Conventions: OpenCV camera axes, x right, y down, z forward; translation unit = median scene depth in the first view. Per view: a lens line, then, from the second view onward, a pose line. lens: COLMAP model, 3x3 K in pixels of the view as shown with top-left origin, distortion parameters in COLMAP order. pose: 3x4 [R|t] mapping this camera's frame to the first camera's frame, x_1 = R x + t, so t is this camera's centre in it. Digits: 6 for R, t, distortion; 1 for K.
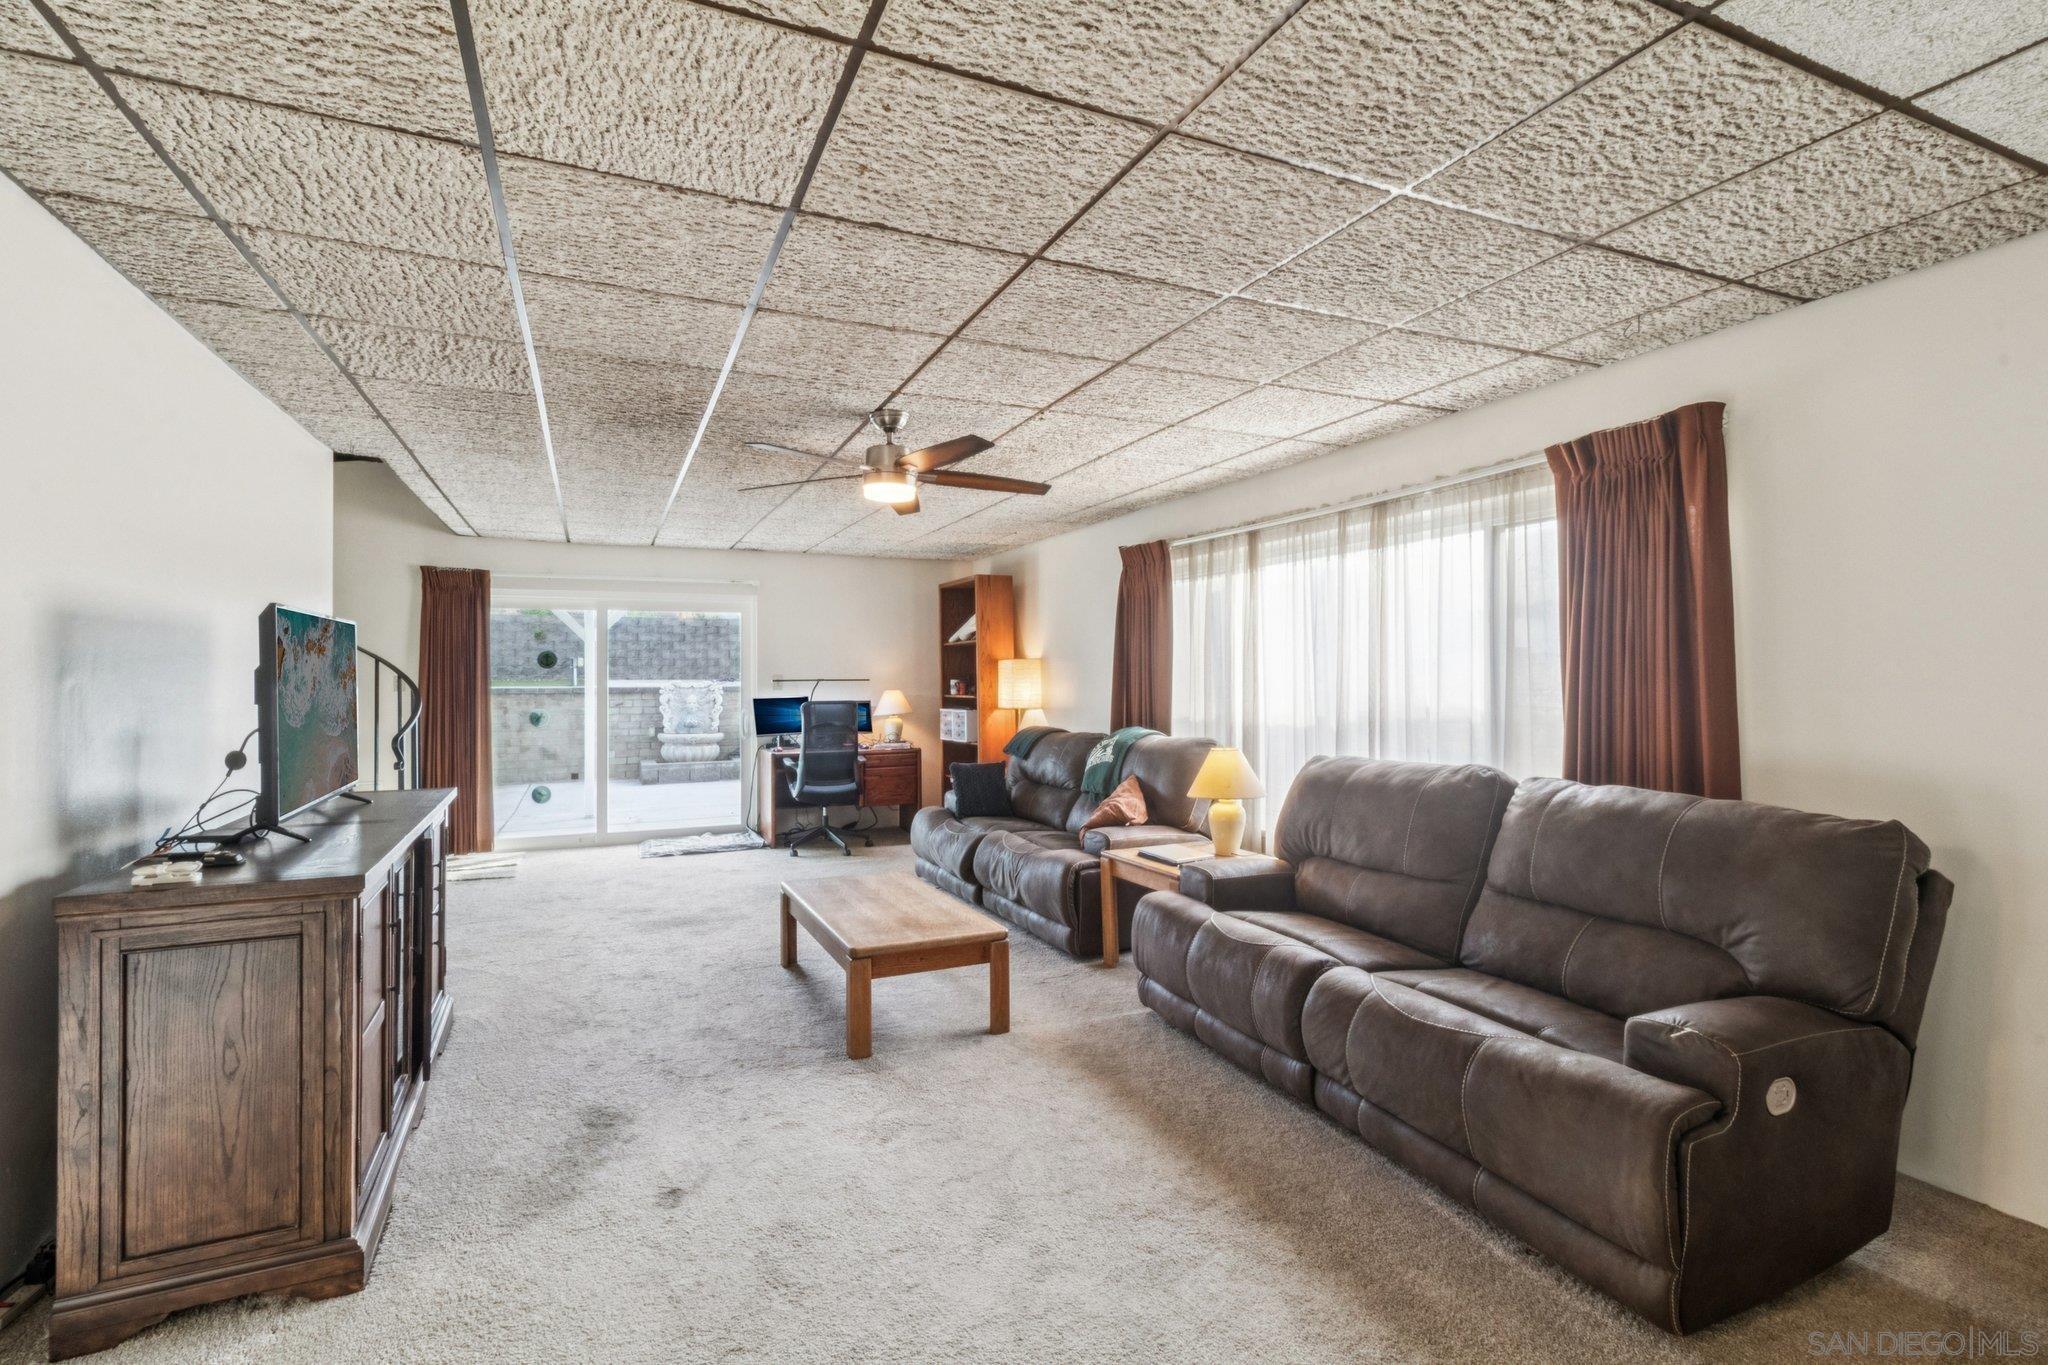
lens RADIAL K [[943.2, 0, 1015.7], [0, 943.2, 660.6], [0, 0, 1]] dist [0.002485, -0.000235]
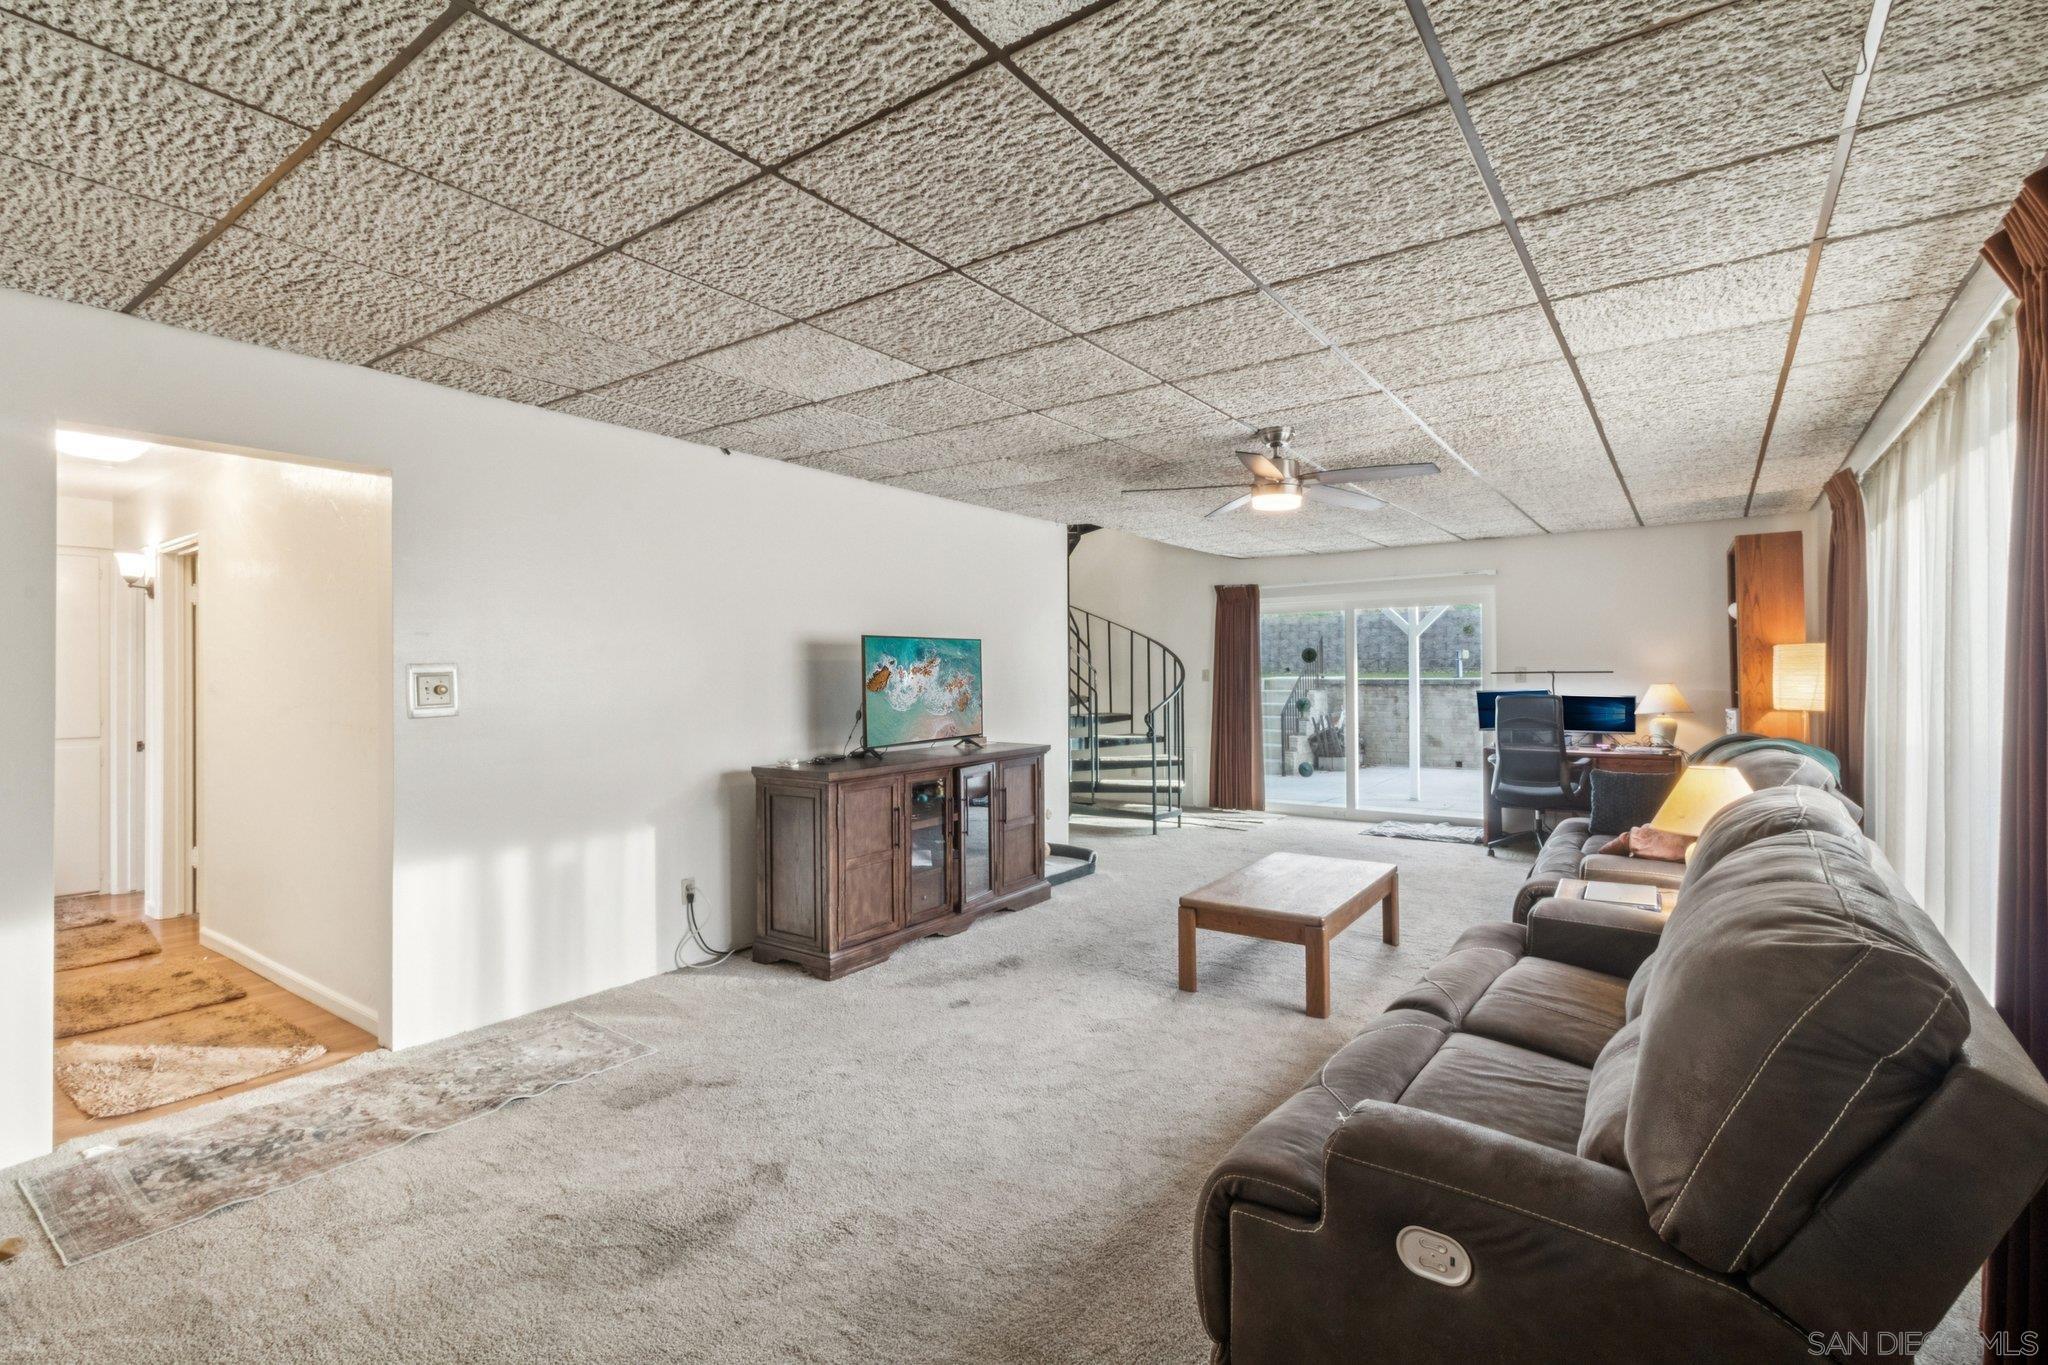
lens RADIAL K [[943.2, 0, 1015.7], [0, 943.2, 660.6], [0, 0, 1]] dist [0.002485, -0.000235]
pose [[0.498496, -0.013266, -0.866791, 0.601948], [0.021922, 0.999756, -0.002694, 0.000886], [0.866615, -0.017658, 0.498665, 0.174873]]
